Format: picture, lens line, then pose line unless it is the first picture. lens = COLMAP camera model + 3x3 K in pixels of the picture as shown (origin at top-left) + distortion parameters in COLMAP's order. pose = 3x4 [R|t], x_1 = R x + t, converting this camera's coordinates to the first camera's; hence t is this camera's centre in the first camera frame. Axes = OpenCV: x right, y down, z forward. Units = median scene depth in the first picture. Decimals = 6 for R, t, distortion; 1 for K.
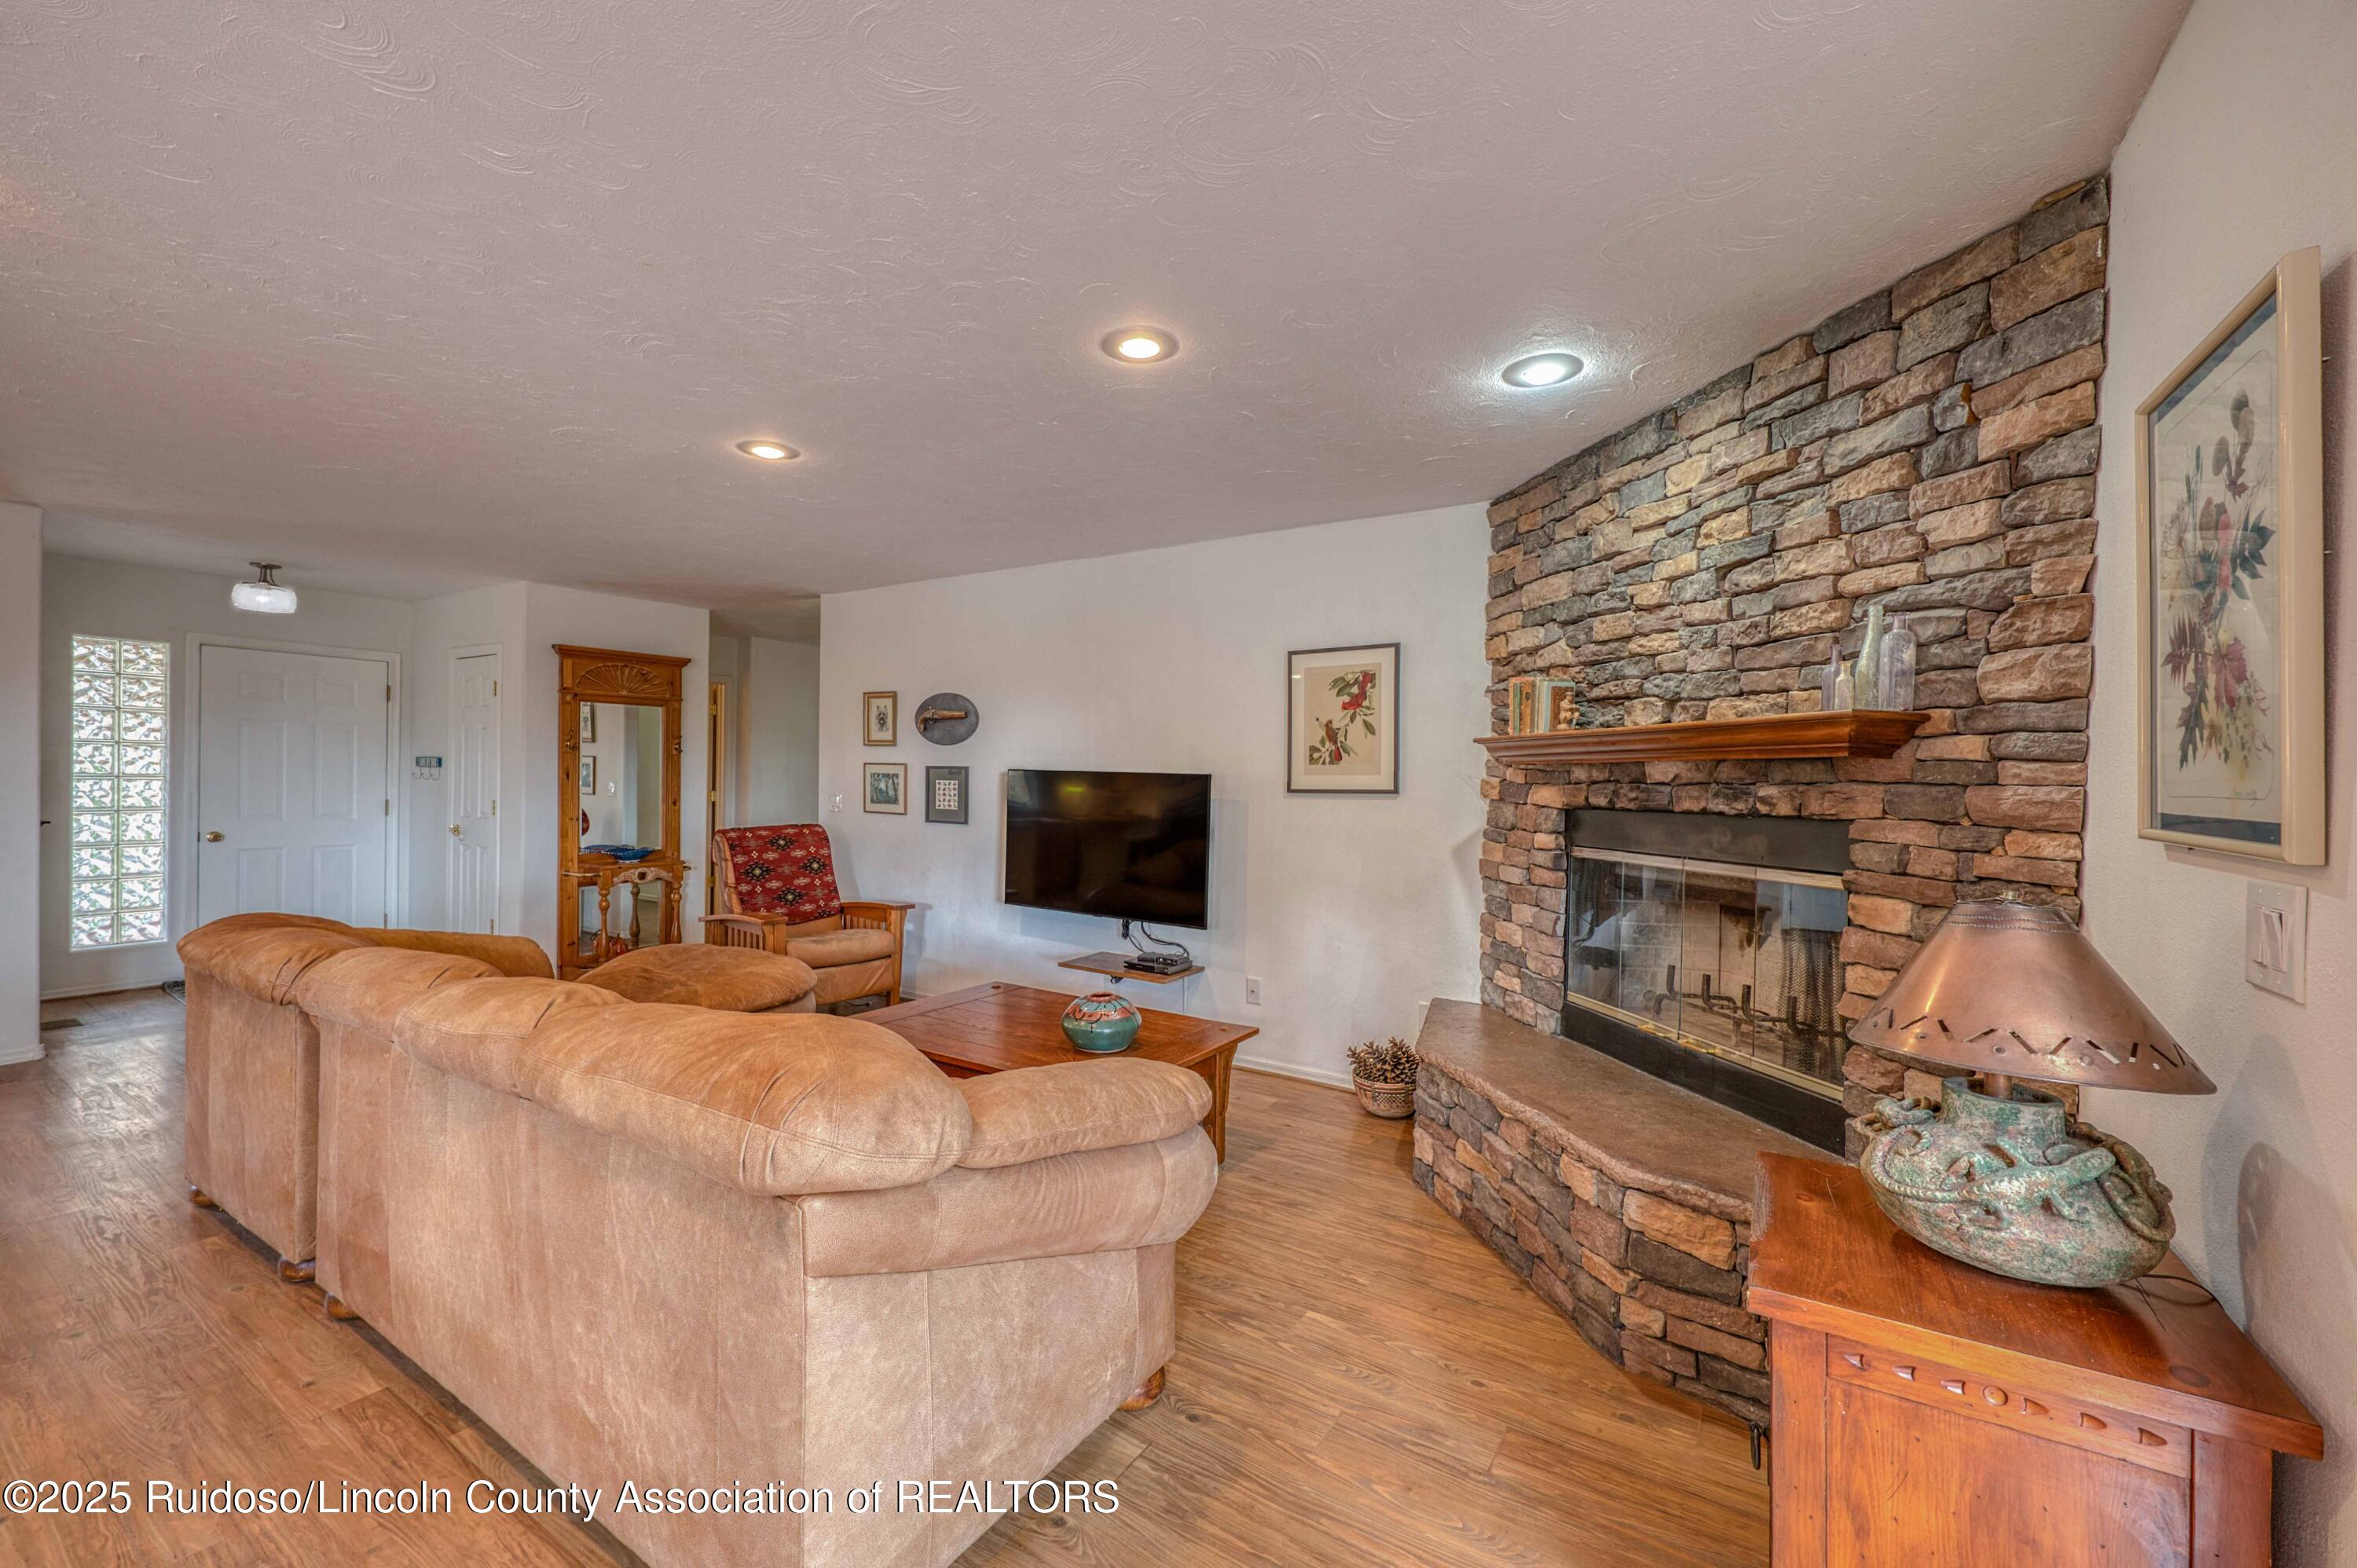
lens RADIAL K [[944.3, 0, 1170.8], [0, 944.3, 792.5], [0, 0, 1]] dist [-0.001157, 0.000073]
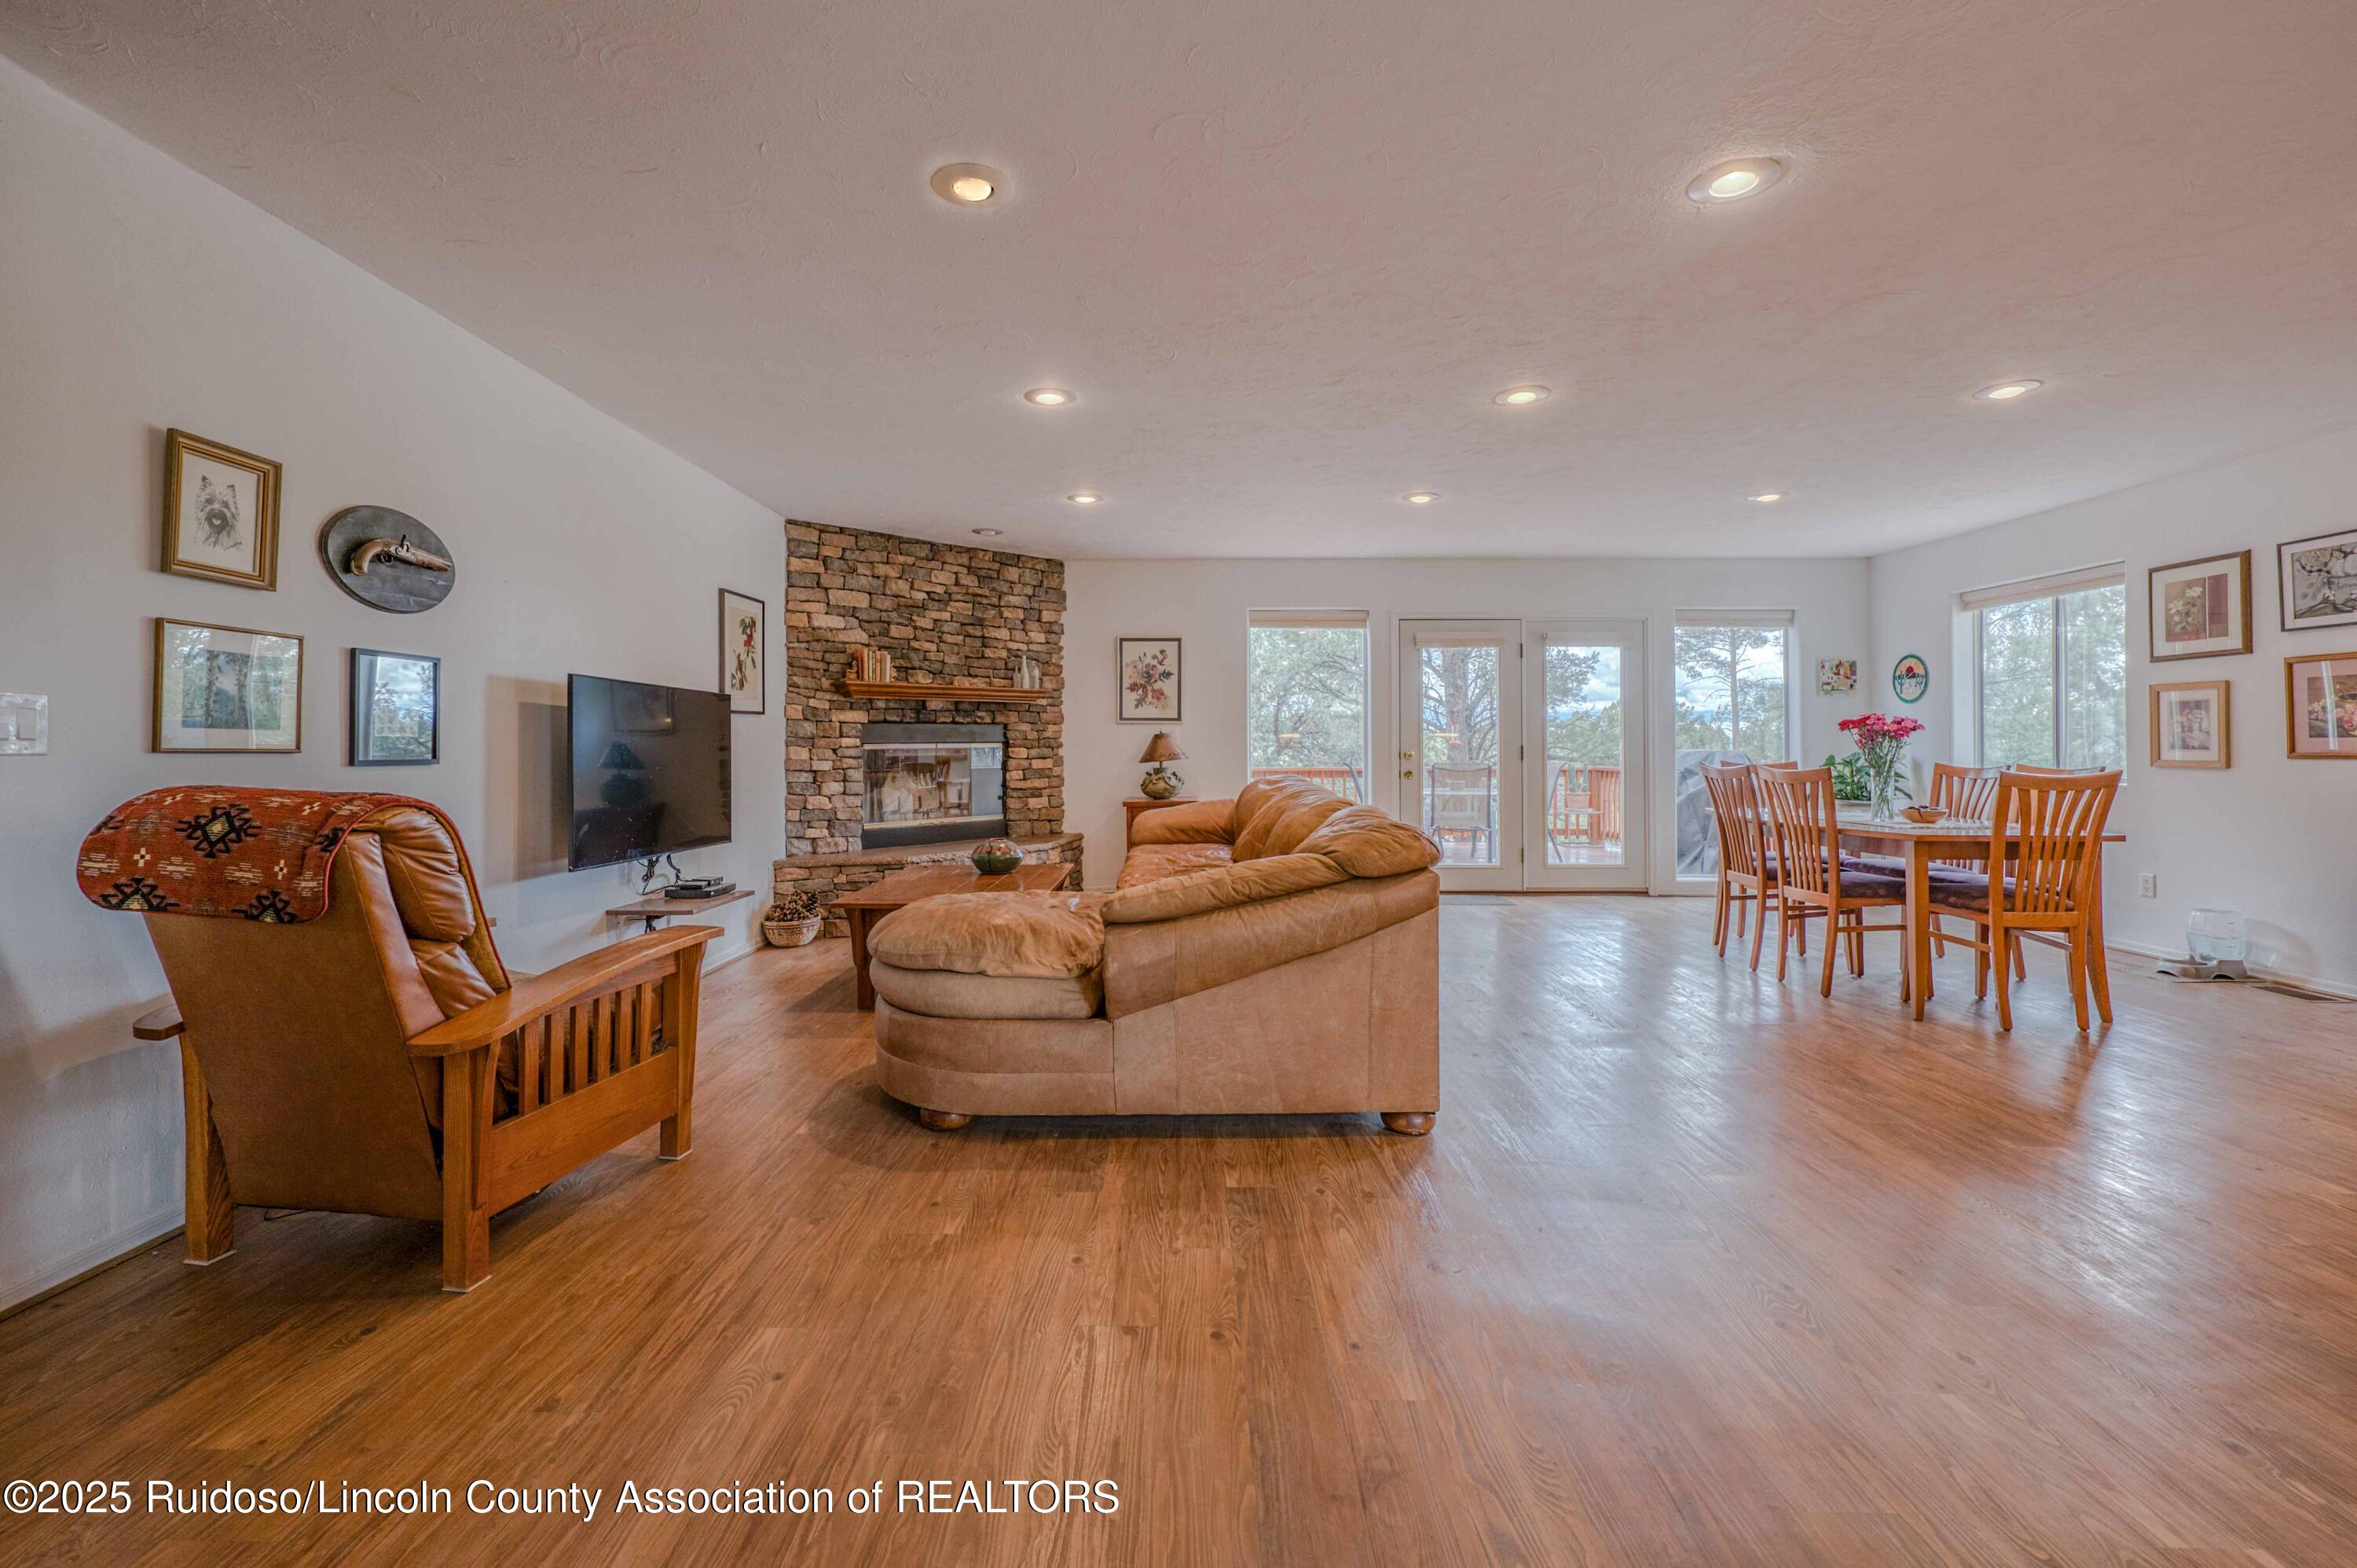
lens RADIAL K [[1003.7, 0, 1147.7], [0, 1003.7, 737.0], [0, 0, 1]] dist [-0.000806, -0.000238]
pose [[-0.520951, -0.006059, 0.853565, -1.333515], [0.009131, 0.999878, 0.012671, 0.021012], [-0.853538, 0.014395, -0.520832, 1.360519]]
